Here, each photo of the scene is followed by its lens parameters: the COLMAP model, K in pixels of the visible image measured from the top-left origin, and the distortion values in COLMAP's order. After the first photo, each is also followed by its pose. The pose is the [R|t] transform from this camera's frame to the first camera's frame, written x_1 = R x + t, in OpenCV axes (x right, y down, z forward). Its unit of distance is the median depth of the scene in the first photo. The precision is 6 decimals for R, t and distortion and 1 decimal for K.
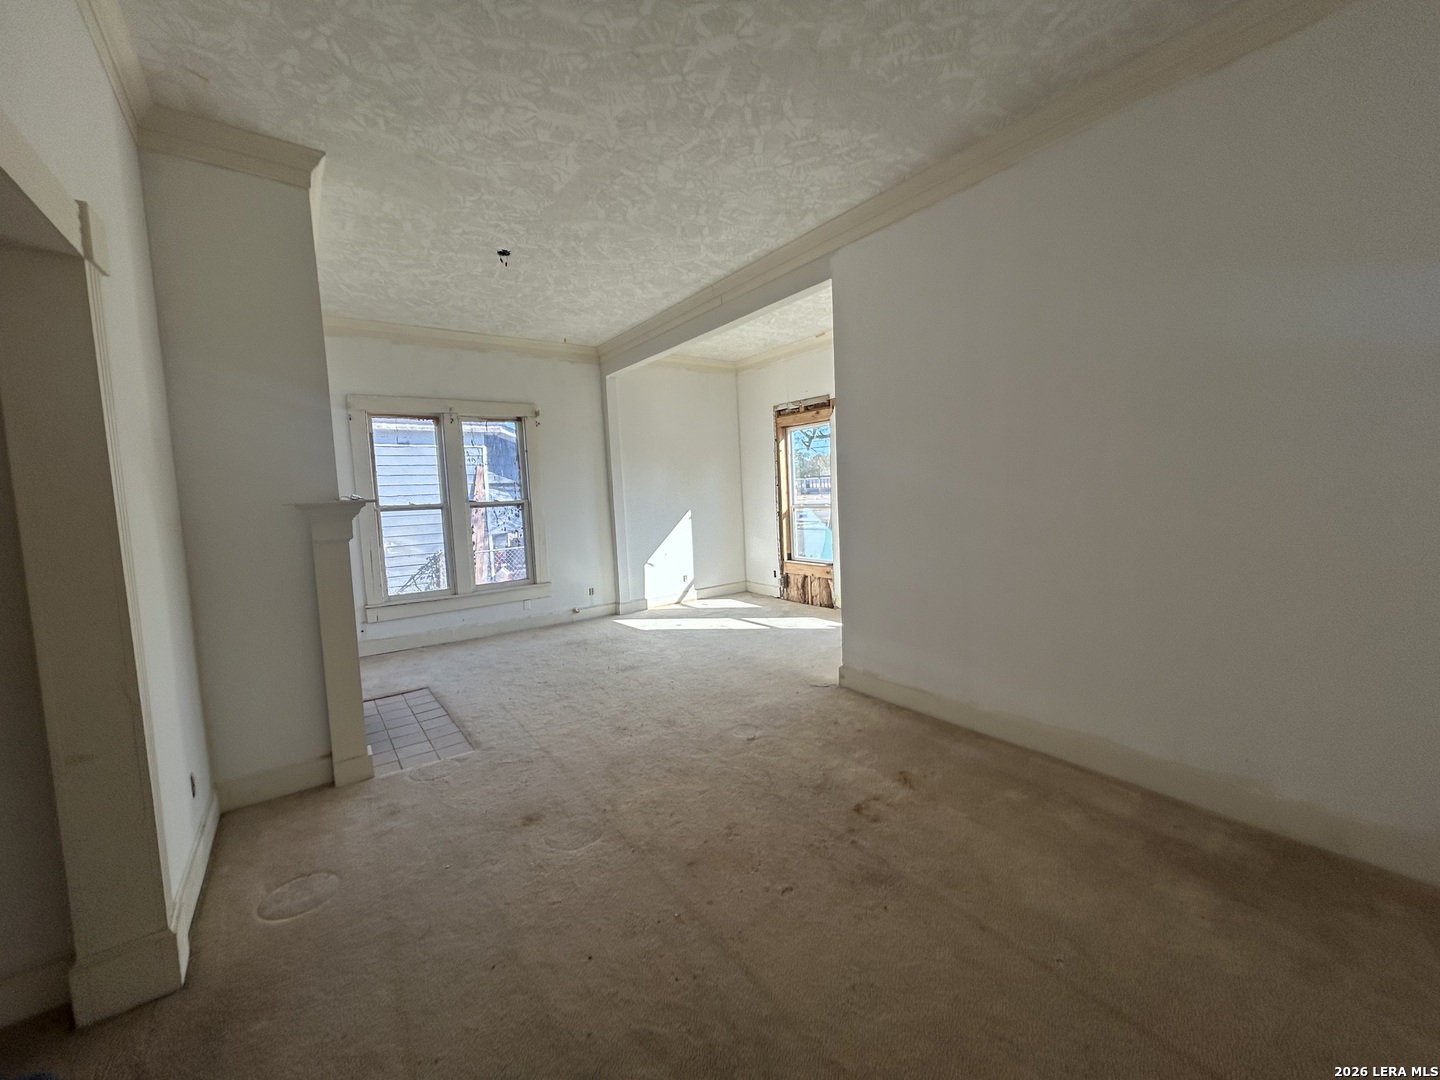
lens RADIAL K [[580.4, 0, 712.0], [0, 580.4, 537.1], [0, 0, 1]] dist [-0.001466, 0.000487]
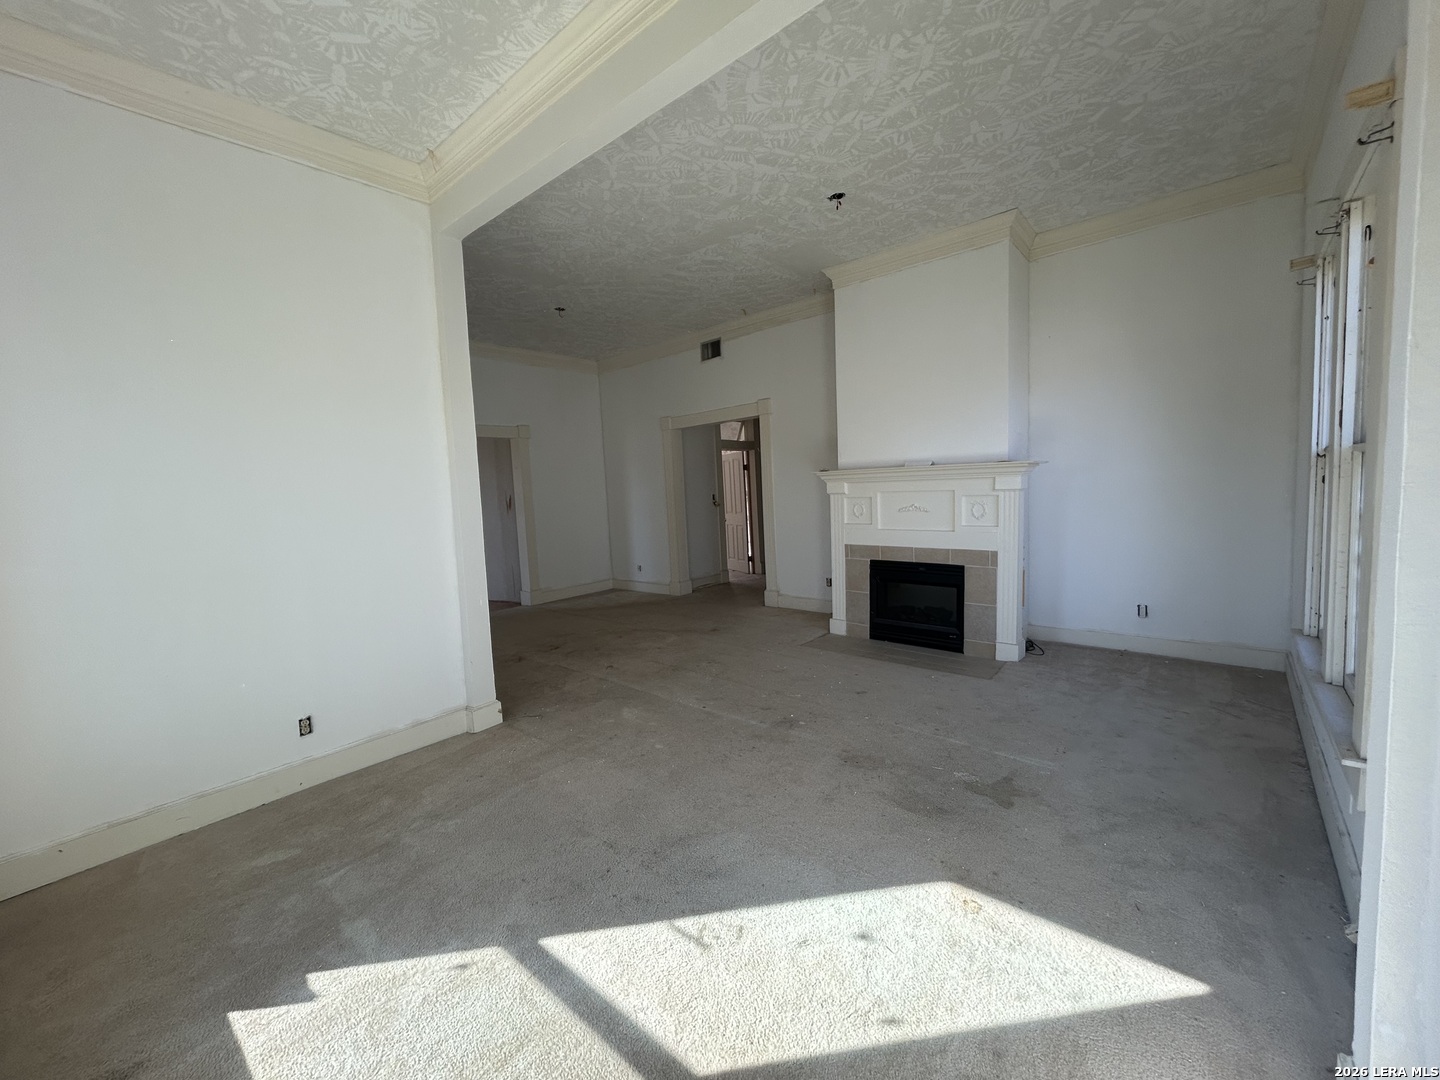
lens RADIAL K [[580.4, 0, 711.6], [0, 580.4, 537.4], [0, 0, 1]] dist [-0.001466, 0.000487]
pose [[-0.969669, 0.106892, -0.219811, 0.076086], [0.069170, 0.982548, 0.172670, -0.128592], [0.234432, 0.152229, -0.960140, 1.745580]]
